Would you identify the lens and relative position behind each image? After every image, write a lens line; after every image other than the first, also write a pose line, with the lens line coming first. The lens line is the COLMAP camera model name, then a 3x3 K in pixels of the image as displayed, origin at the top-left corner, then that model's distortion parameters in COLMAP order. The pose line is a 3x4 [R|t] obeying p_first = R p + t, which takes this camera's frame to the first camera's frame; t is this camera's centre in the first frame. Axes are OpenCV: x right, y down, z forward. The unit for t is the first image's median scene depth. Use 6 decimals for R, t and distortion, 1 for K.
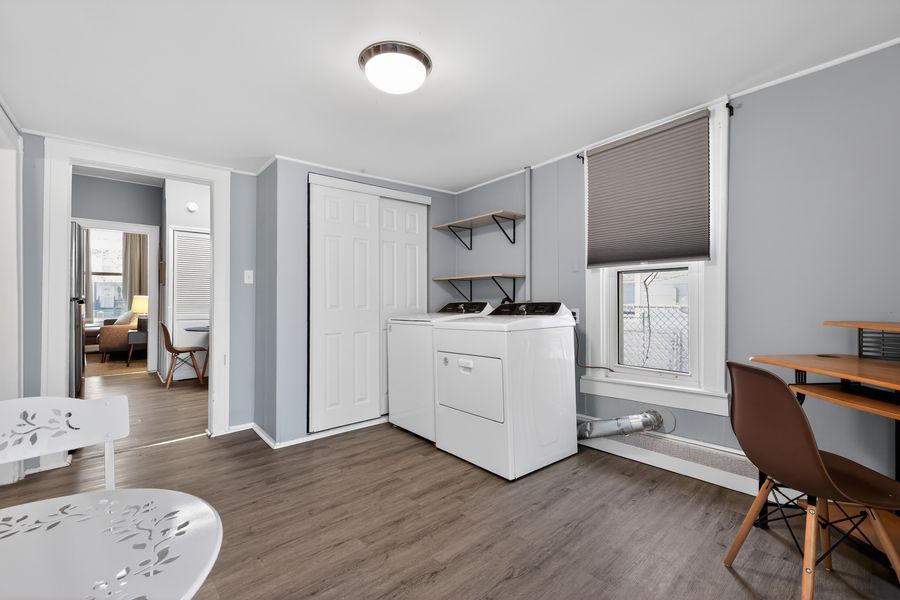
lens RADIAL K [[381.3, 0, 448.7], [0, 381.3, 299.6], [0, 0, 1]] dist [0.000033, -0.001378]
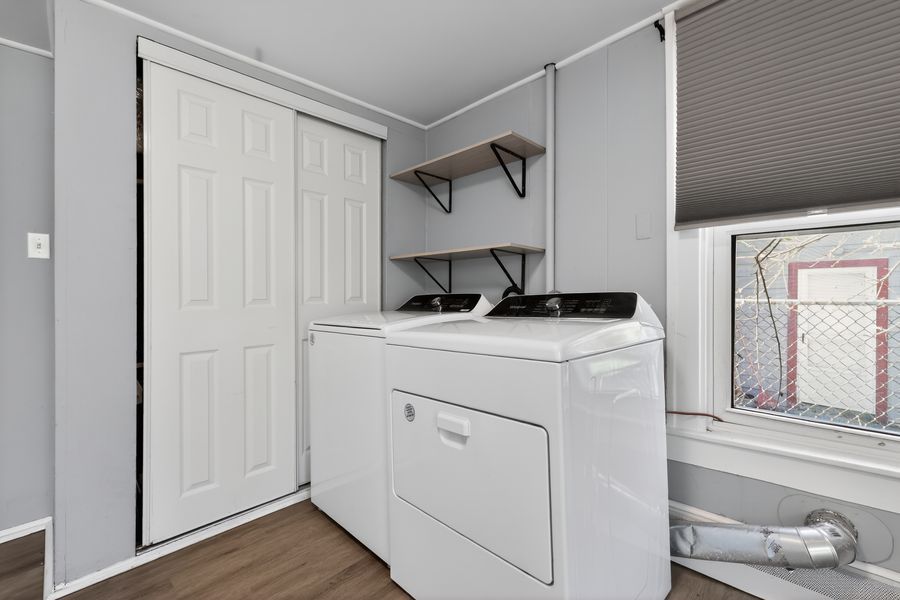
lens RADIAL K [[381.3, 0, 451.9], [0, 381.3, 292.6], [0, 0, 1]] dist [0.000033, -0.001378]
pose [[0.994924, 0.002074, 0.100612, -0.002960], [-0.001636, 0.999989, -0.004437, 0.007739], [-0.100620, 0.004250, 0.994916, 0.422421]]
